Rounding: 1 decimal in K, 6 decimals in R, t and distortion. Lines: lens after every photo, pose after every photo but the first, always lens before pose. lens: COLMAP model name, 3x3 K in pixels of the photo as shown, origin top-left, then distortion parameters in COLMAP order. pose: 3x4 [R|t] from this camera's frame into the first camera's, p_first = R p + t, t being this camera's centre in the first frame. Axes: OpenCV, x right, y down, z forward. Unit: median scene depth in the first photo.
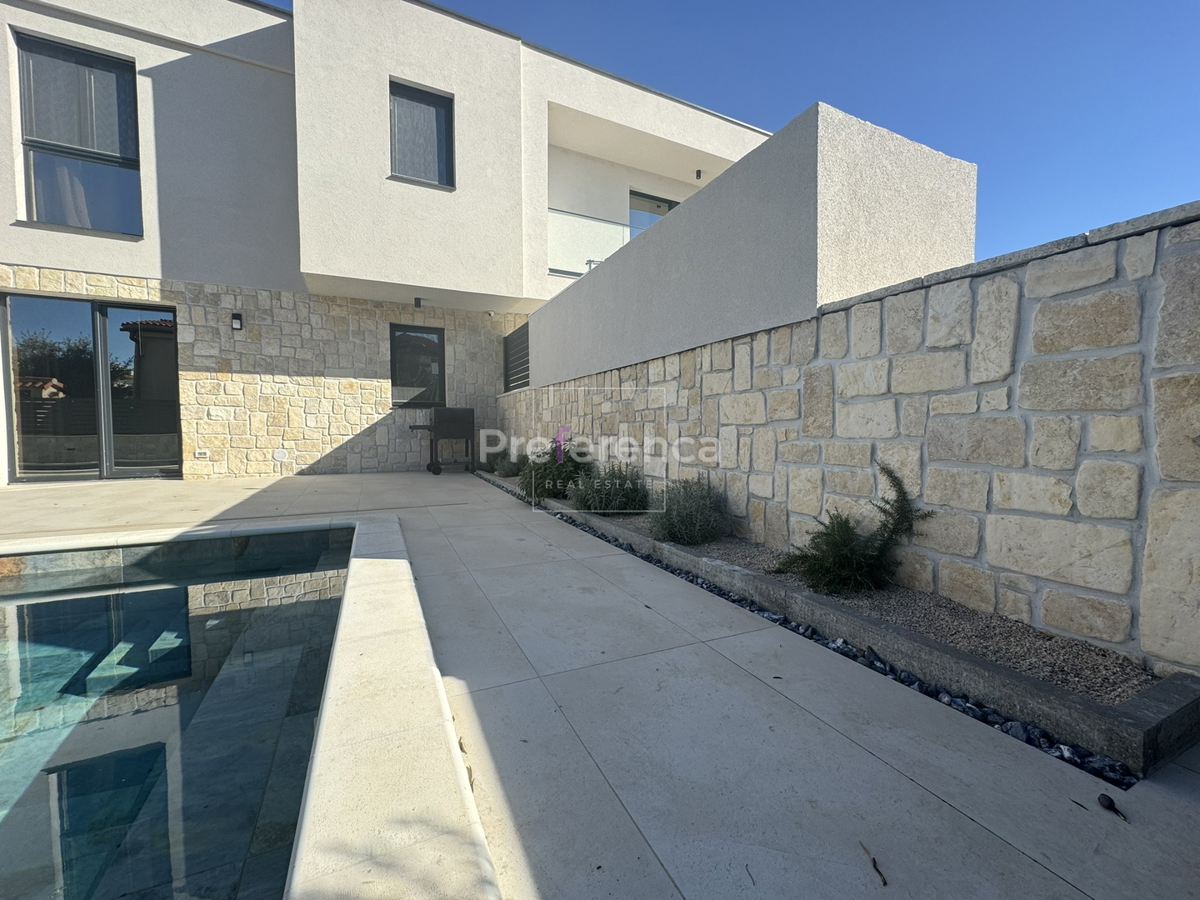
lens RADIAL K [[479.5, 0, 600.6], [0, 479.5, 450.2], [0, 0, 1]] dist [-0.002957, 0.000435]
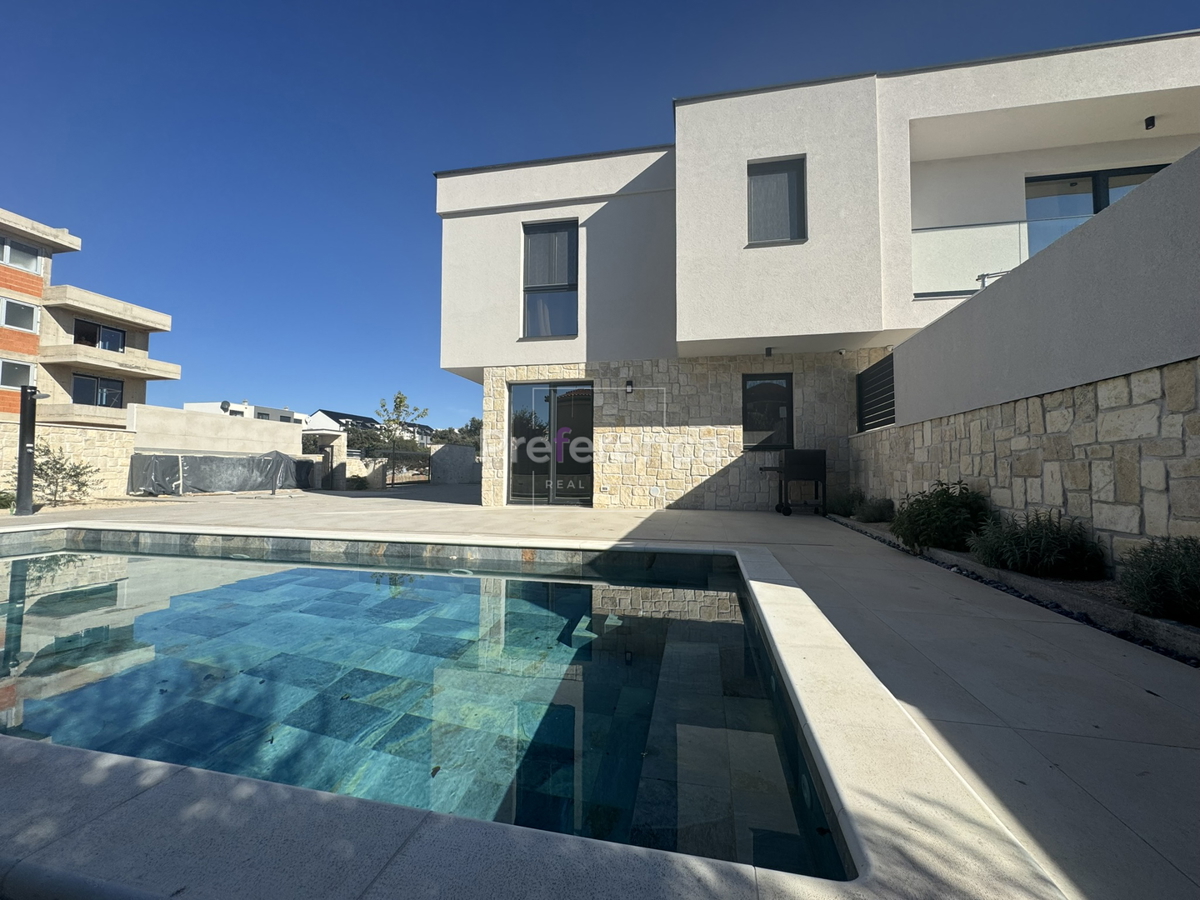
lens RADIAL K [[479.5, 0, 599.9], [0, 479.5, 449.9], [0, 0, 1]] dist [-0.002957, 0.000435]
pose [[0.793431, -0.022735, -0.608235, -0.039932], [-0.033326, 0.996180, -0.080709, 0.008363], [0.607747, 0.084307, 0.789643, -0.056692]]
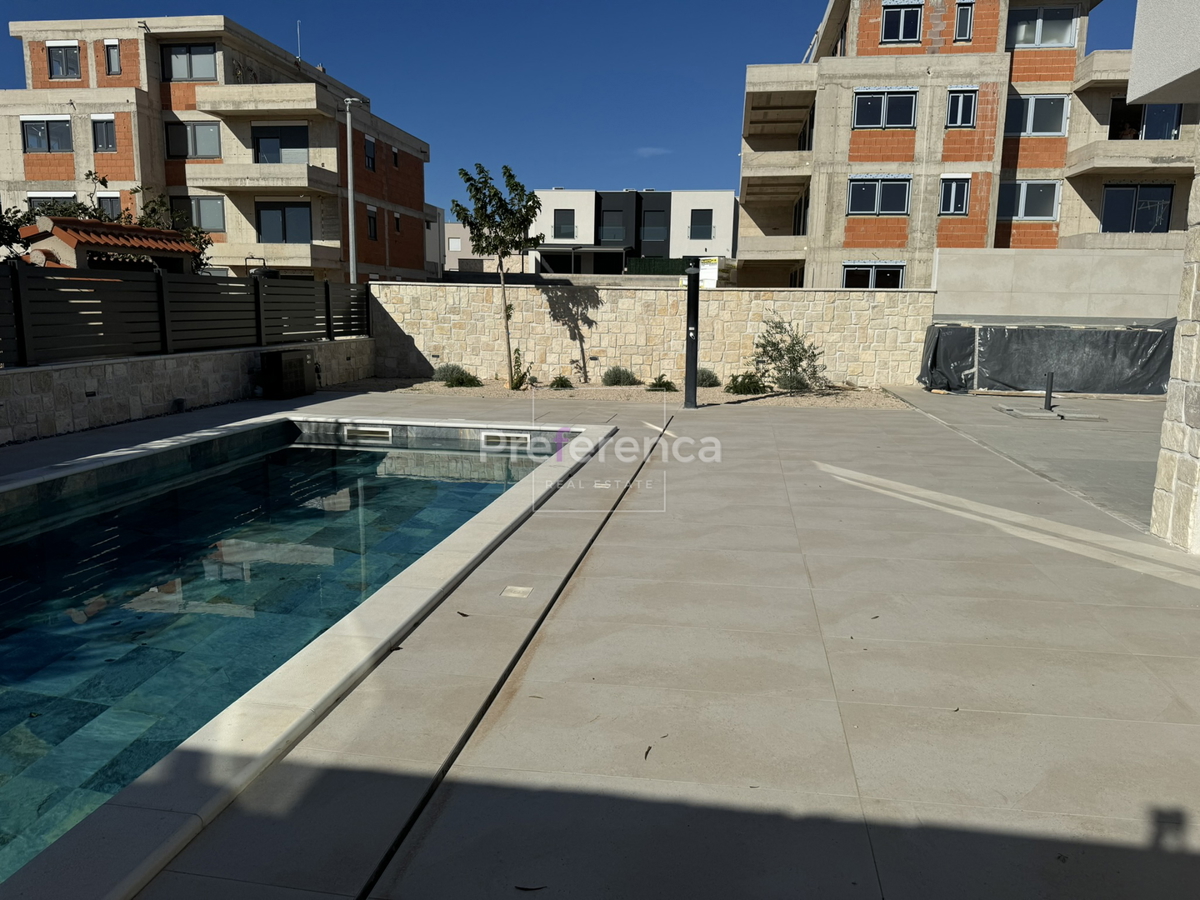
lens RADIAL K [[849.0, 0, 612.0], [0, 849.0, 441.8], [0, 0, 1]] dist [0.043563, -0.049723]
pose [[-0.560332, 0.126840, -0.818499, -0.242938], [-0.050806, 0.981080, 0.186815, -0.135436], [0.826709, 0.146263, -0.543286, 0.850683]]
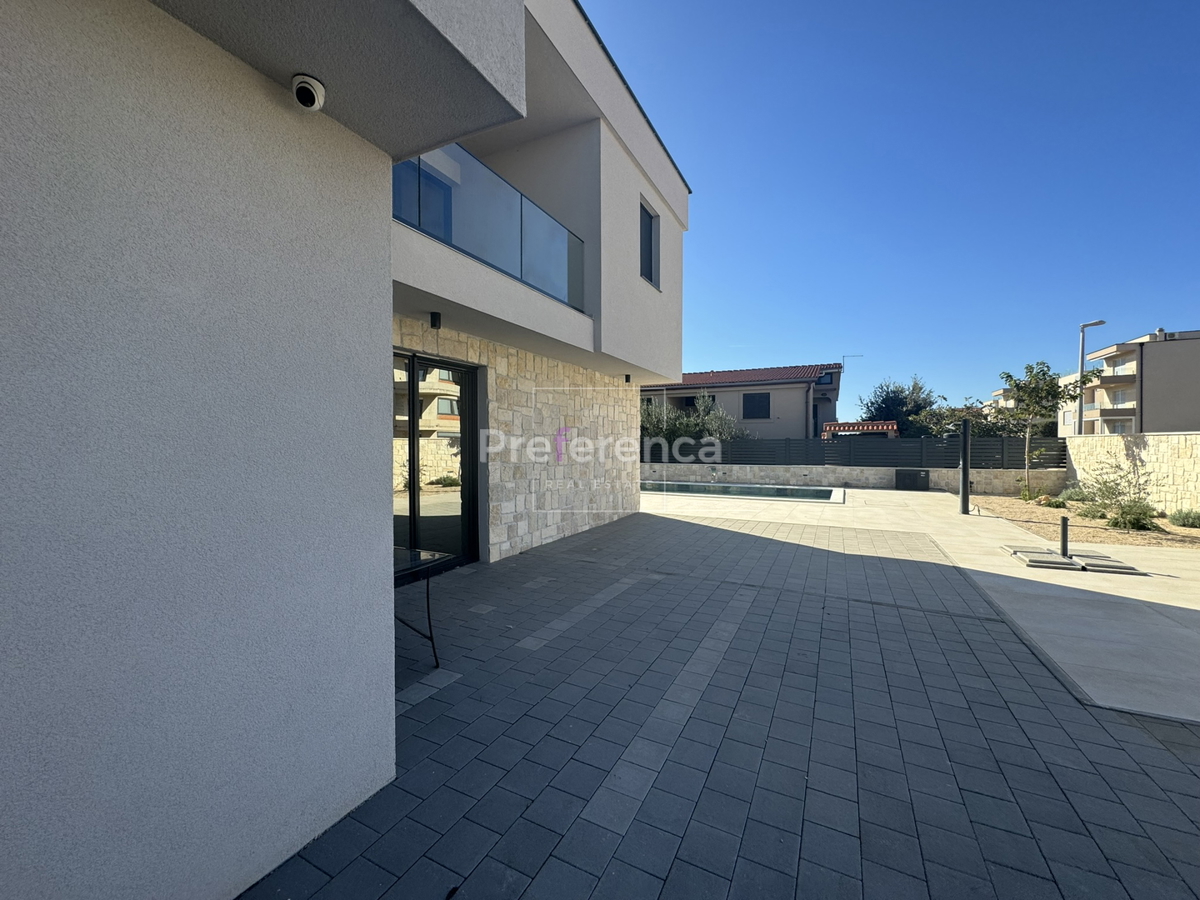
lens RADIAL K [[479.5, 0, 598.9], [0, 479.5, 450.1], [0, 0, 1]] dist [-0.002957, 0.000435]
pose [[-0.607032, -0.008141, 0.794636, -2.297823], [0.038725, 0.998457, 0.039811, -0.195607], [-0.793733, 0.054939, -0.605780, 1.871786]]
